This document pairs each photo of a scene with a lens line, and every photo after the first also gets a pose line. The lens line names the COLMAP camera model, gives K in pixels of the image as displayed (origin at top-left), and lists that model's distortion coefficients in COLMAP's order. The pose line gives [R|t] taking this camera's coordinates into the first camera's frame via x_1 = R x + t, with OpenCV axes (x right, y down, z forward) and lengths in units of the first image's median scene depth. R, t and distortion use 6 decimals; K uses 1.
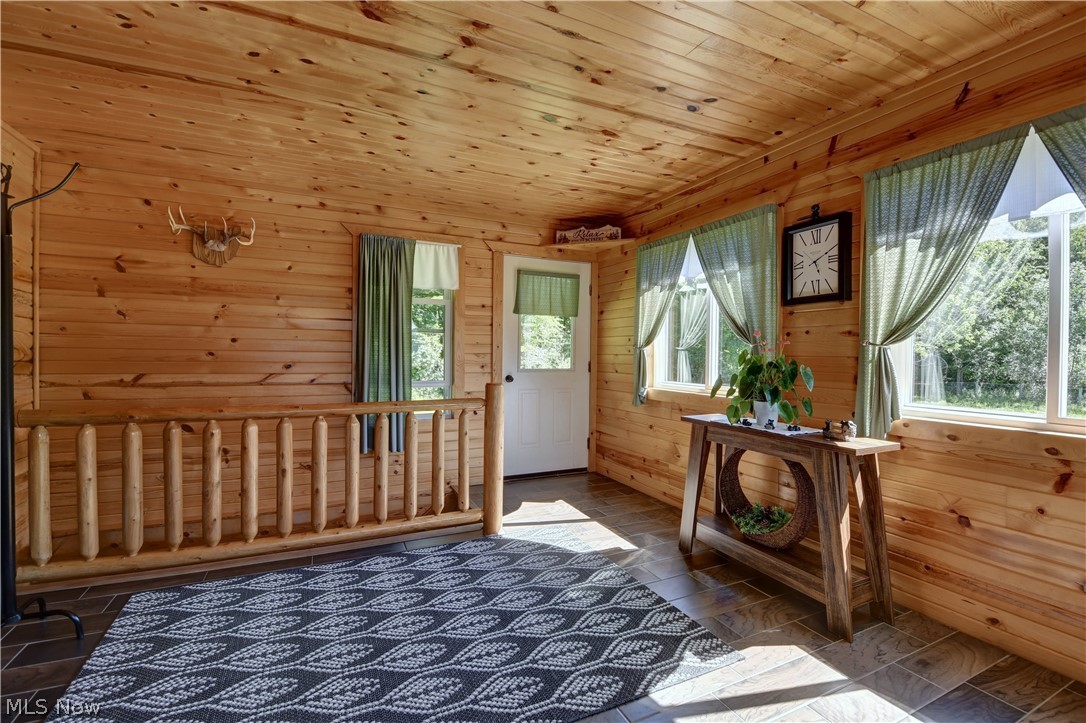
lens RADIAL K [[474.8, 0, 543.5], [0, 474.8, 359.1], [0, 0, 1]] dist [0.002533, -0.013278]
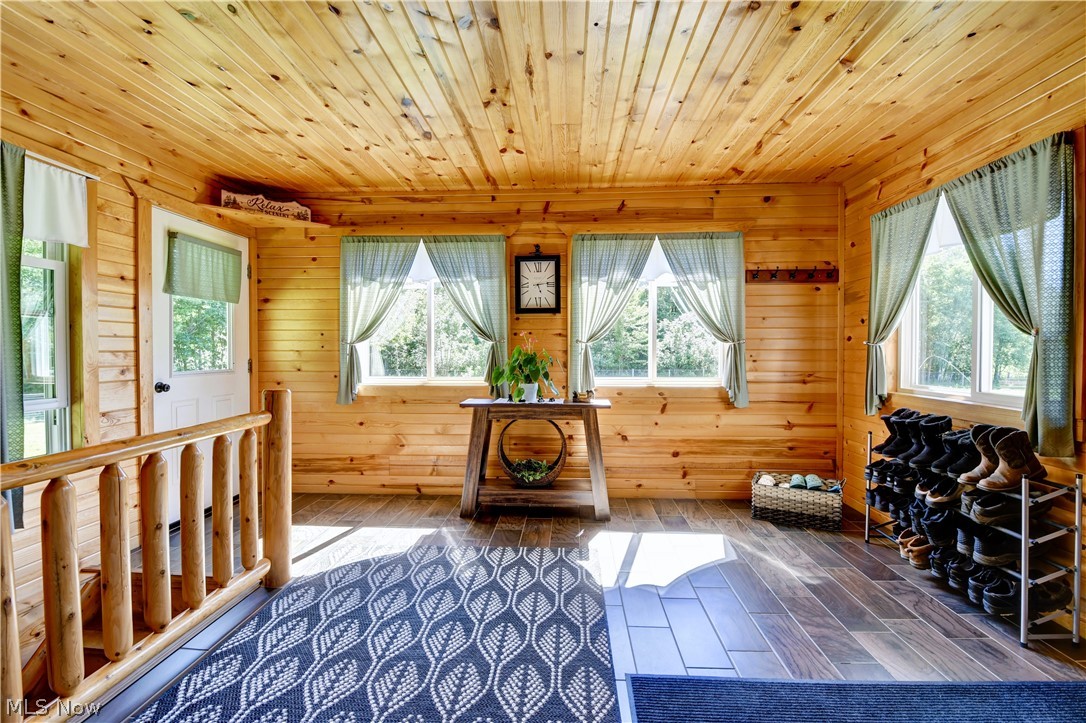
lens RADIAL K [[474.8, 0, 542.8], [0, 474.8, 359.6], [0, 0, 1]] dist [0.002533, -0.013278]
pose [[0.468964, -0.027198, 0.882798, -0.635912], [0.015220, 0.999626, 0.022713, -0.009235], [-0.883086, 0.002785, 0.469203, 0.283811]]
